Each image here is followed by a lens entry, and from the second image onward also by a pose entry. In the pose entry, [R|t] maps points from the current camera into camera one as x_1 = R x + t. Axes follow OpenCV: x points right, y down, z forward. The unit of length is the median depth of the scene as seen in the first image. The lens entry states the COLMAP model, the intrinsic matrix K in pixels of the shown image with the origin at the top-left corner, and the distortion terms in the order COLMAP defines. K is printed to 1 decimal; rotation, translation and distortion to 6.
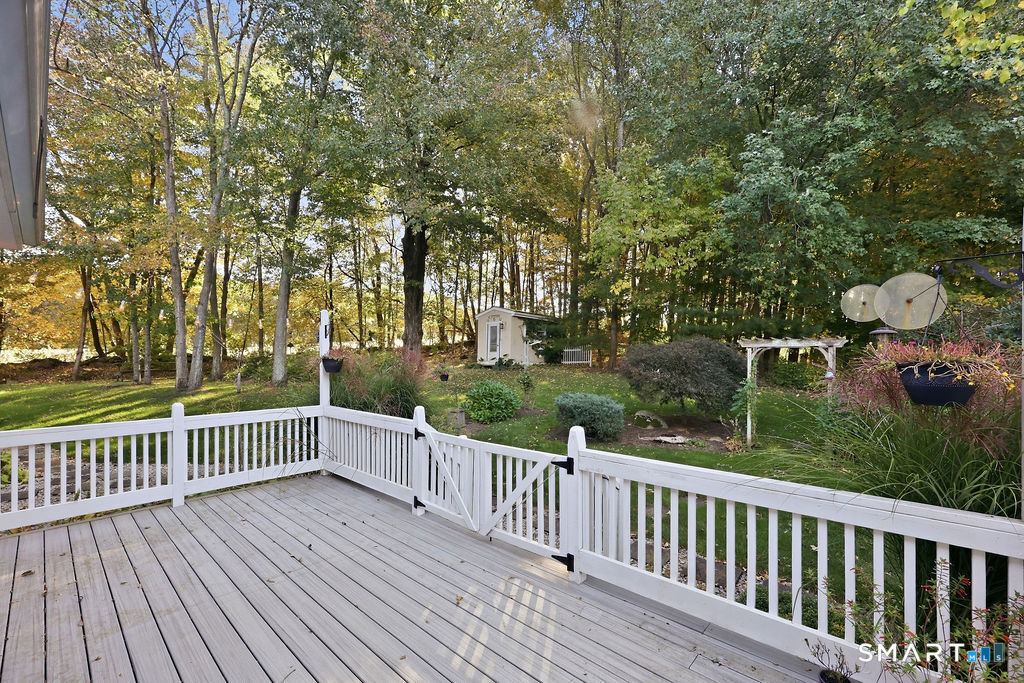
lens RADIAL K [[424.6, 0, 511.9], [0, 424.6, 354.3], [0, 0, 1]] dist [-0.000025, -0.000001]
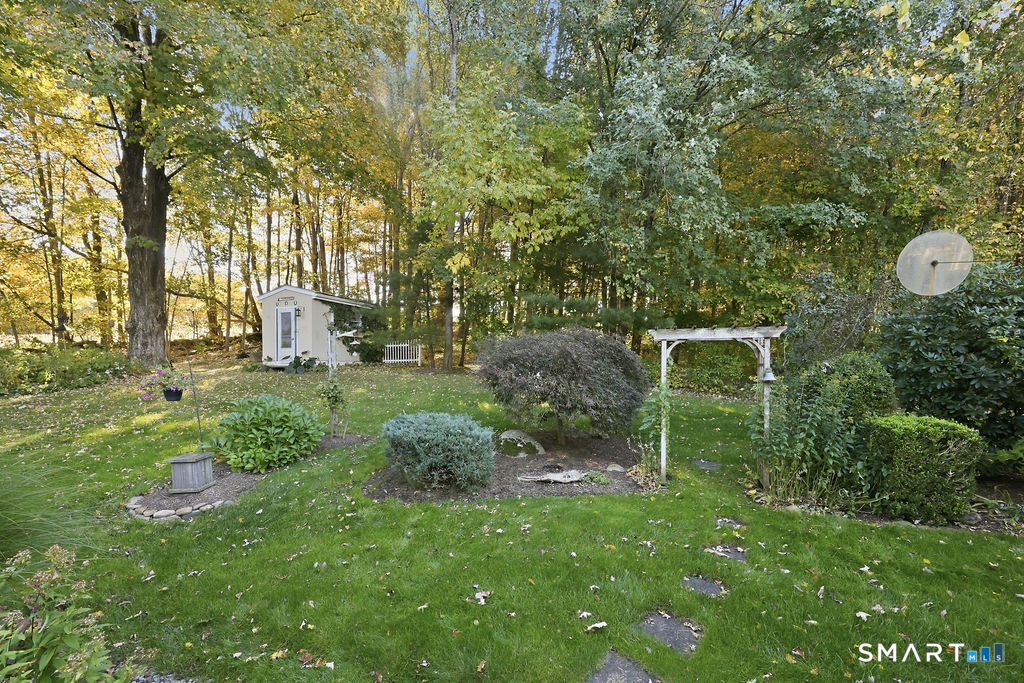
lens RADIAL K [[476.0, 0, 511.7], [0, 476.0, 380.1], [0, 0, 1]] dist [-0.000806, 0.000056]
pose [[0.926729, -0.029682, 0.374555, 0.006723], [0.006278, 0.997959, 0.063552, -0.000322], [-0.375677, -0.056544, 0.925024, 0.102329]]
